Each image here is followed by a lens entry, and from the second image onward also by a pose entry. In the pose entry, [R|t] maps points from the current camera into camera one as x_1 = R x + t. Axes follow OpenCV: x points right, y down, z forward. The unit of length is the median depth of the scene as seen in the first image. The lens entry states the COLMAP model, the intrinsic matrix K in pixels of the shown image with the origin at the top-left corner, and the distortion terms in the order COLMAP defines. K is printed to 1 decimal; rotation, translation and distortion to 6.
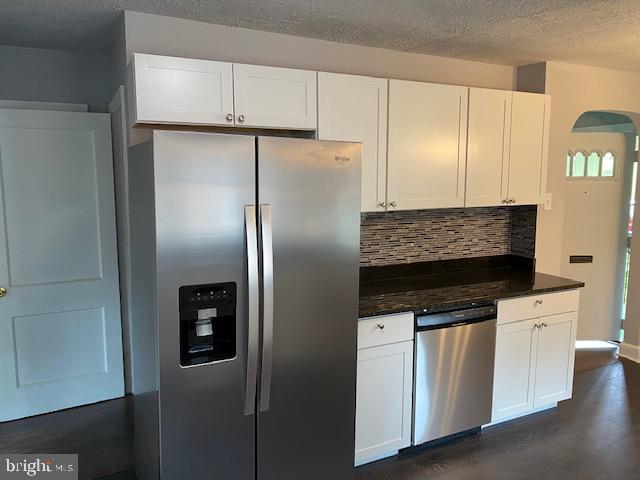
lens RADIAL K [[496.7, 0, 320.4], [0, 496.7, 233.3], [0, 0, 1]] dist [-0.000836, -0.006586]
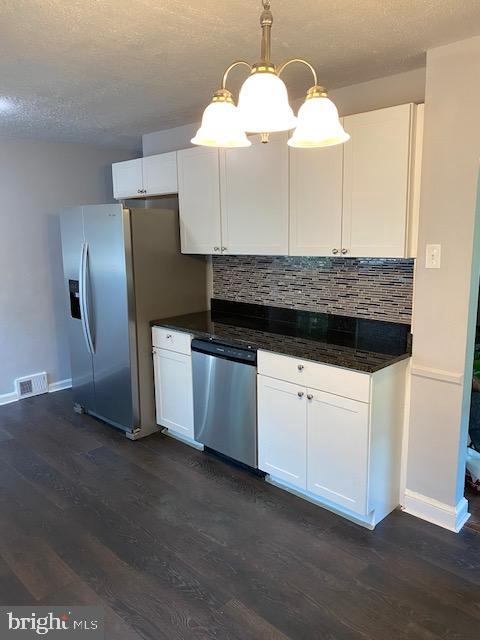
lens RADIAL K [[496.7, 0, 240.0], [0, 496.7, 320.0], [0, 0, 1]] dist [-0.000836, -0.006586]
pose [[0.312708, 0.160776, -0.936144, 1.082983], [-0.094052, 0.985968, 0.137916, -0.048549], [0.945181, 0.044919, 0.323442, 0.549226]]
